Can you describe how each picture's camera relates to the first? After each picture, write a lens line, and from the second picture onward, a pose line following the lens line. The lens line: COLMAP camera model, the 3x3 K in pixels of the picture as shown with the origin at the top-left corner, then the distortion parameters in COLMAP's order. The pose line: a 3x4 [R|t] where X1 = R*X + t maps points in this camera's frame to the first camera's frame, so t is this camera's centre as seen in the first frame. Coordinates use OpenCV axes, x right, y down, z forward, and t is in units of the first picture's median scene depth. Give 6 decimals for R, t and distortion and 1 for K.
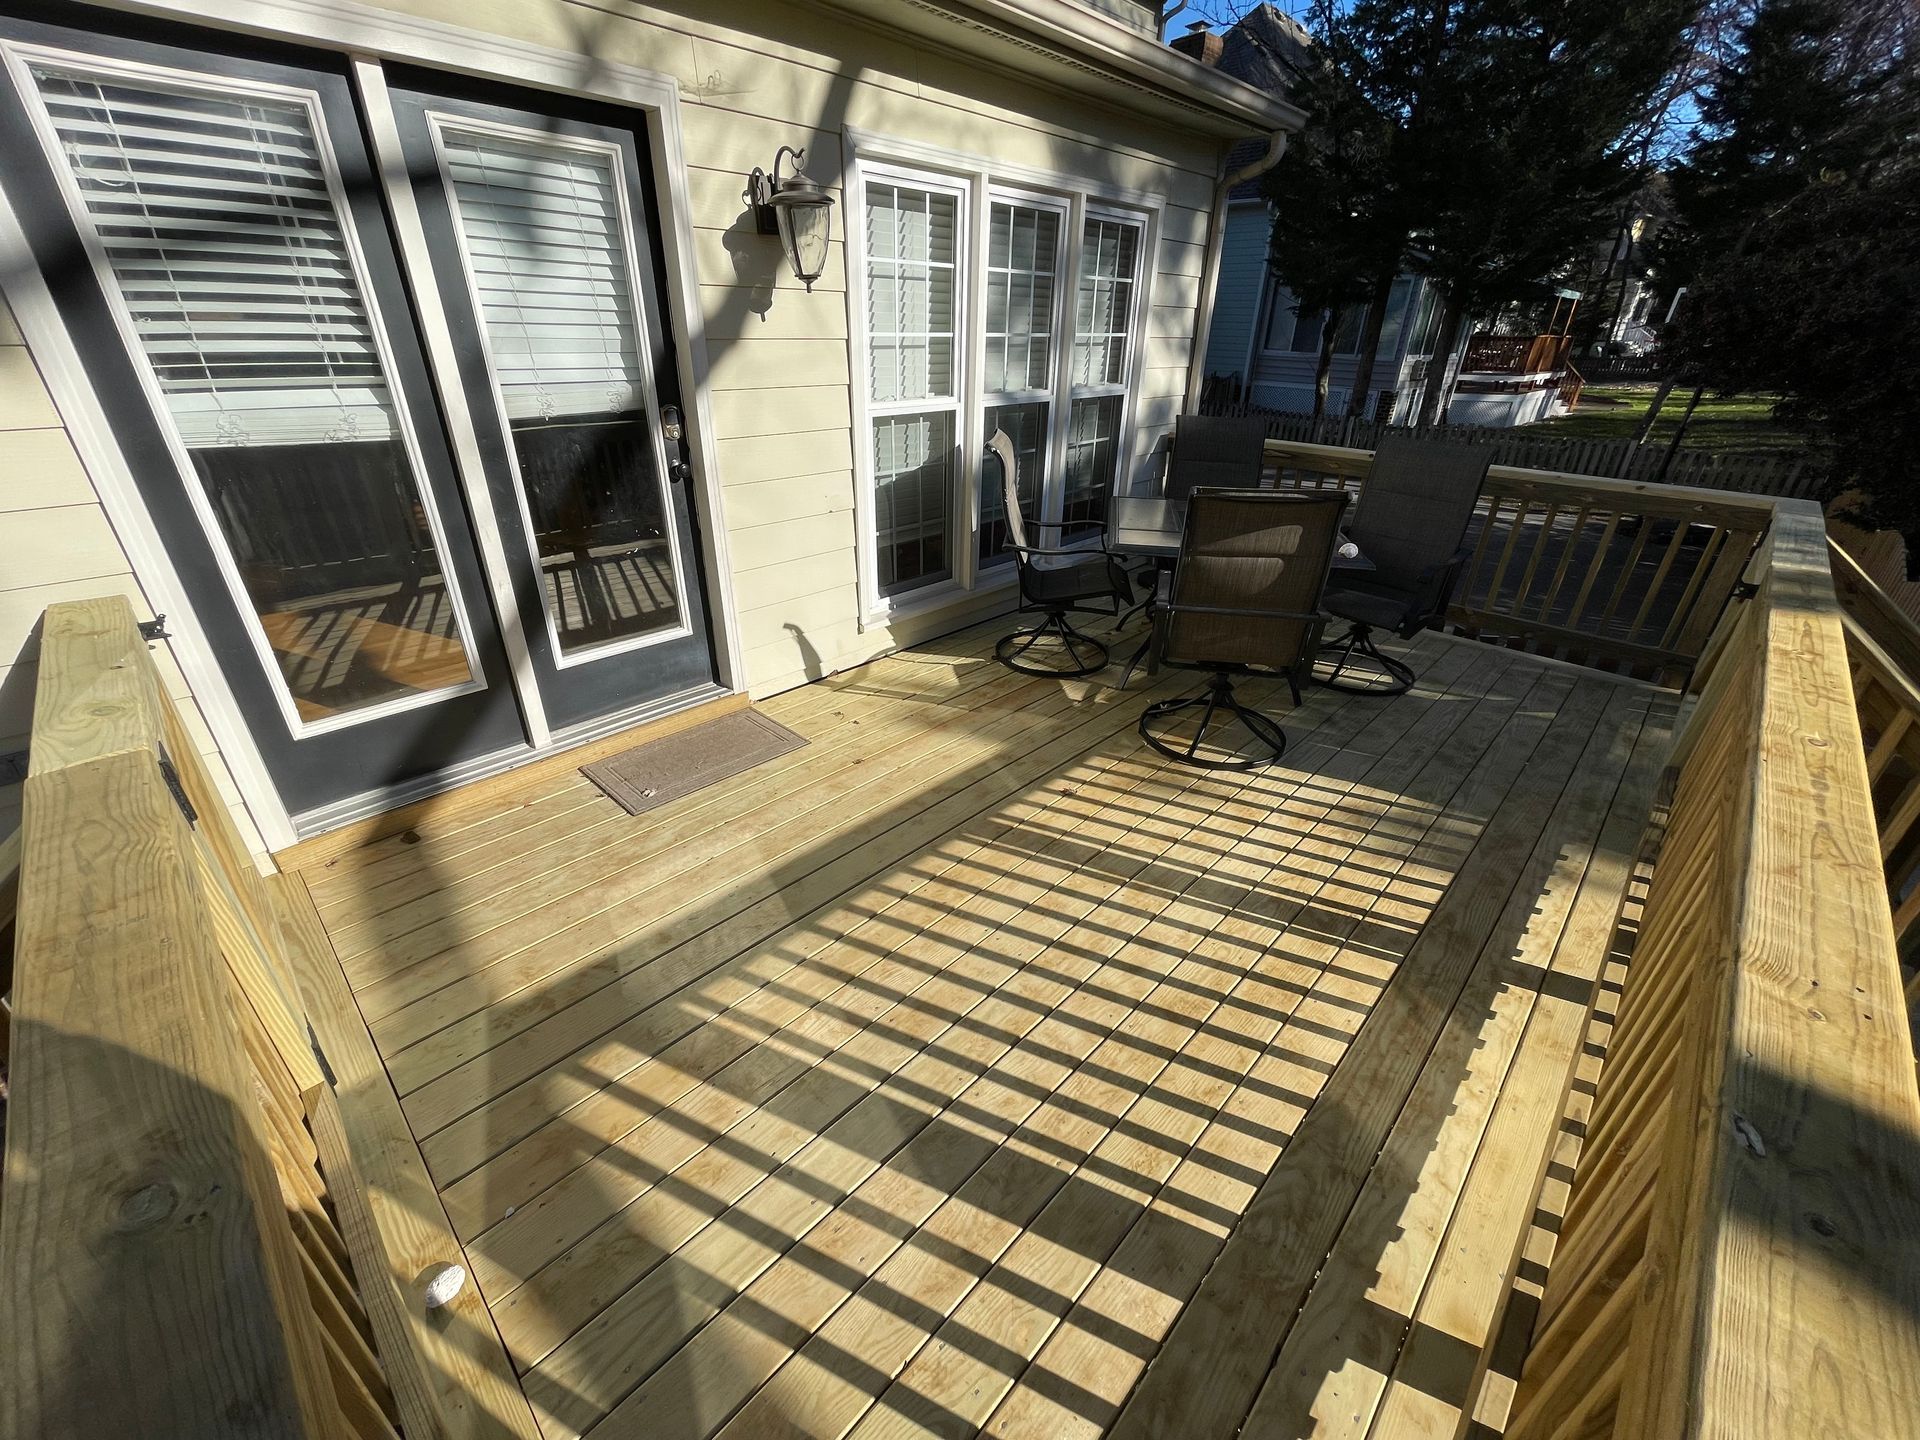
lens RADIAL K [[767.4, 0, 955.2], [0, 767.4, 728.0], [0, 0, 1]] dist [-0.004196, -0.000317]
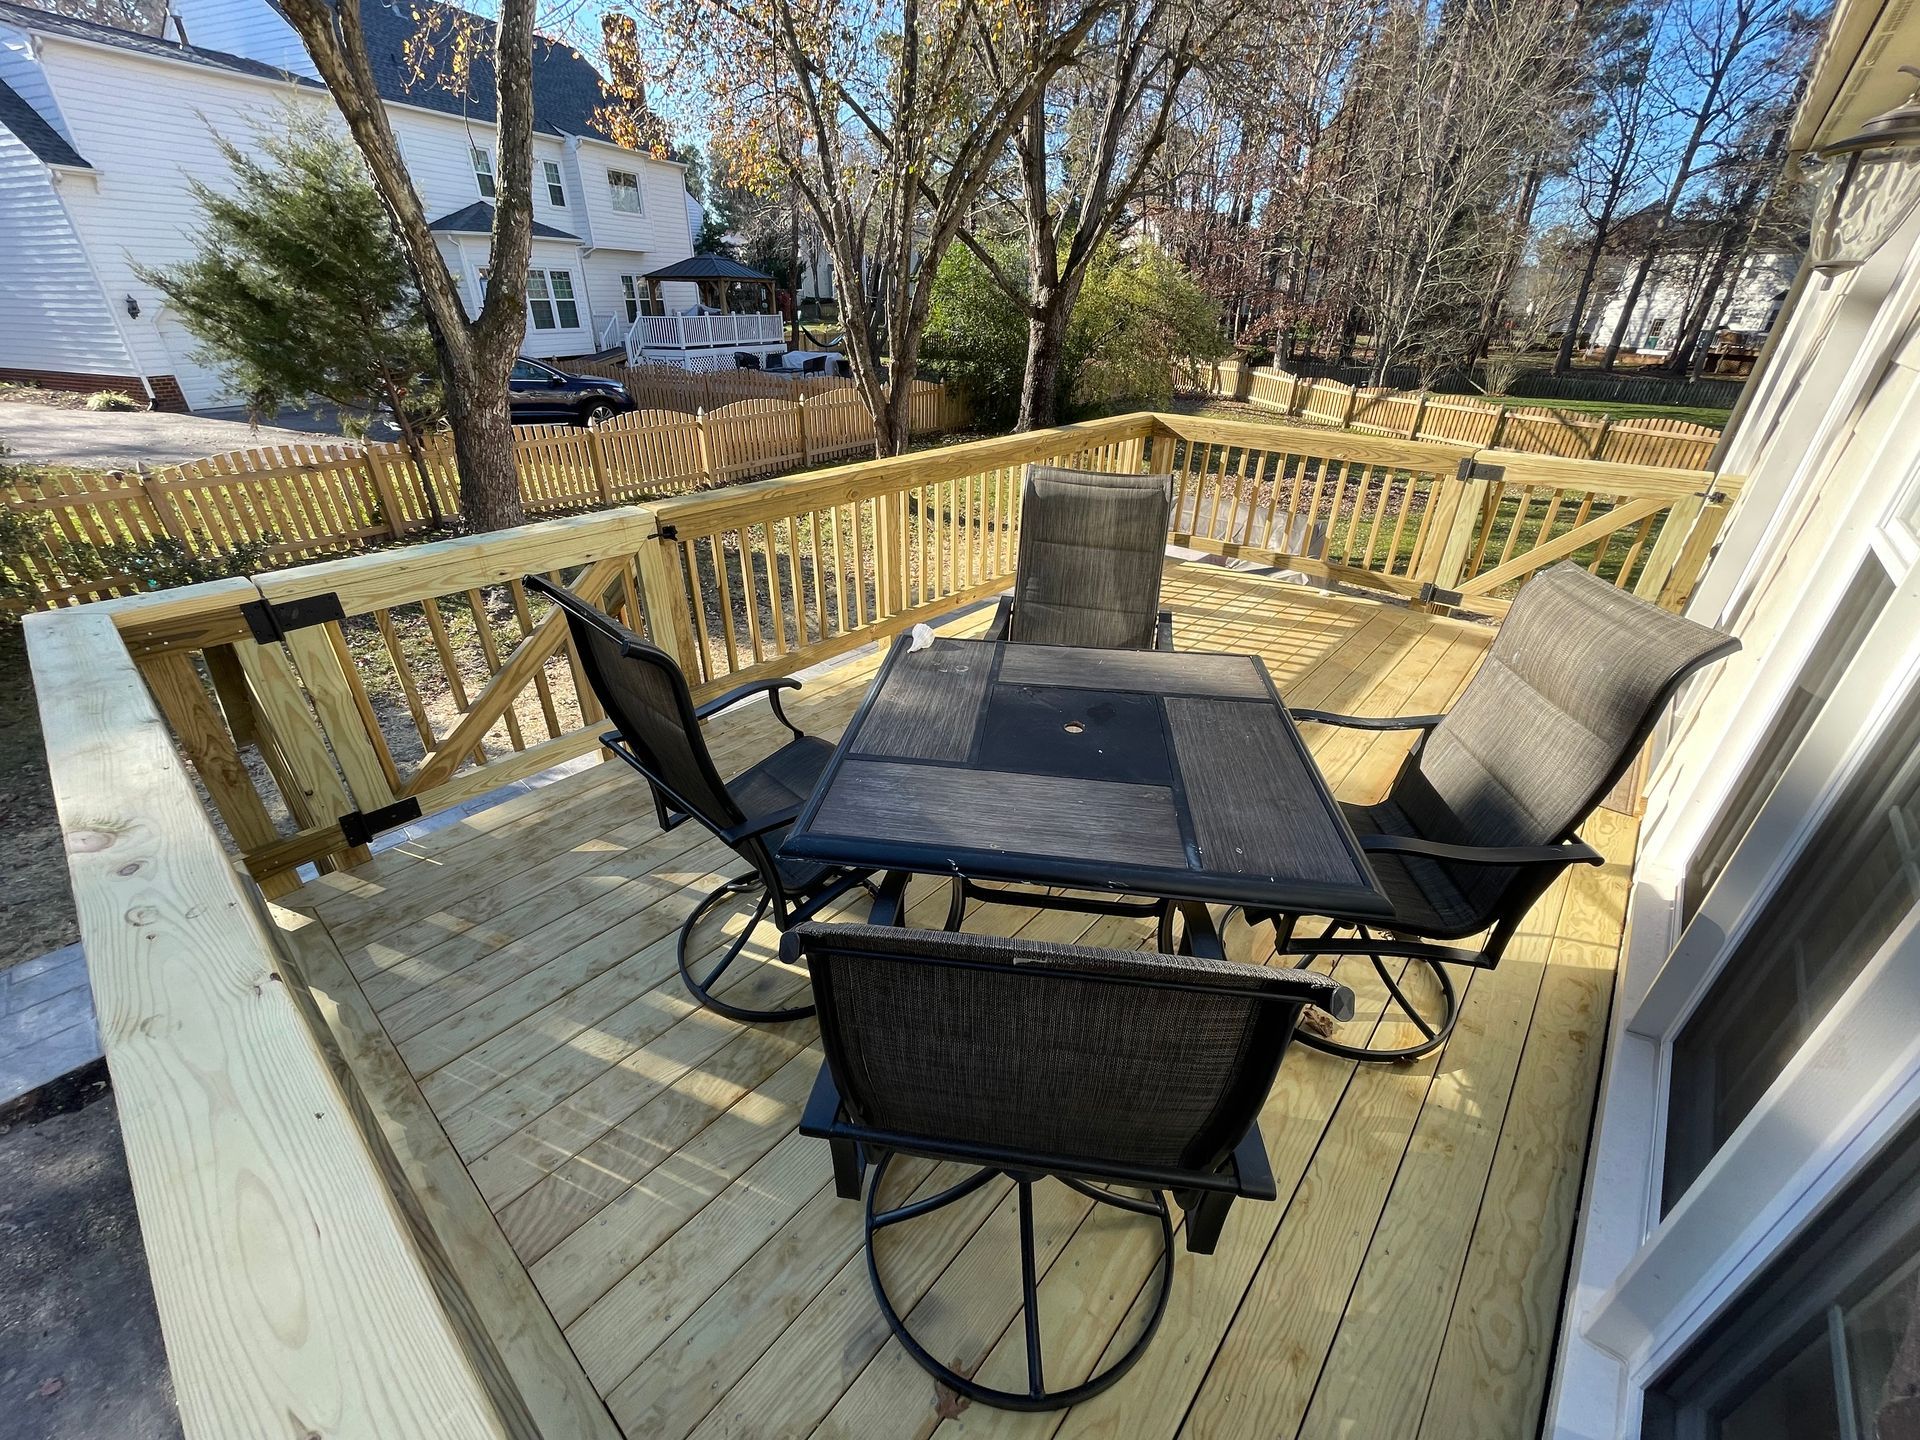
lens RADIAL K [[767.2, 0, 948.0], [0, 767.2, 717.5], [0, 0, 1]] dist [0.018005, -0.007346]
pose [[-0.998553, -0.001462, -0.053757, 0.727862], [-0.045414, 0.558299, 0.828396, -1.056323], [0.028802, 0.829639, -0.557557, 1.984506]]
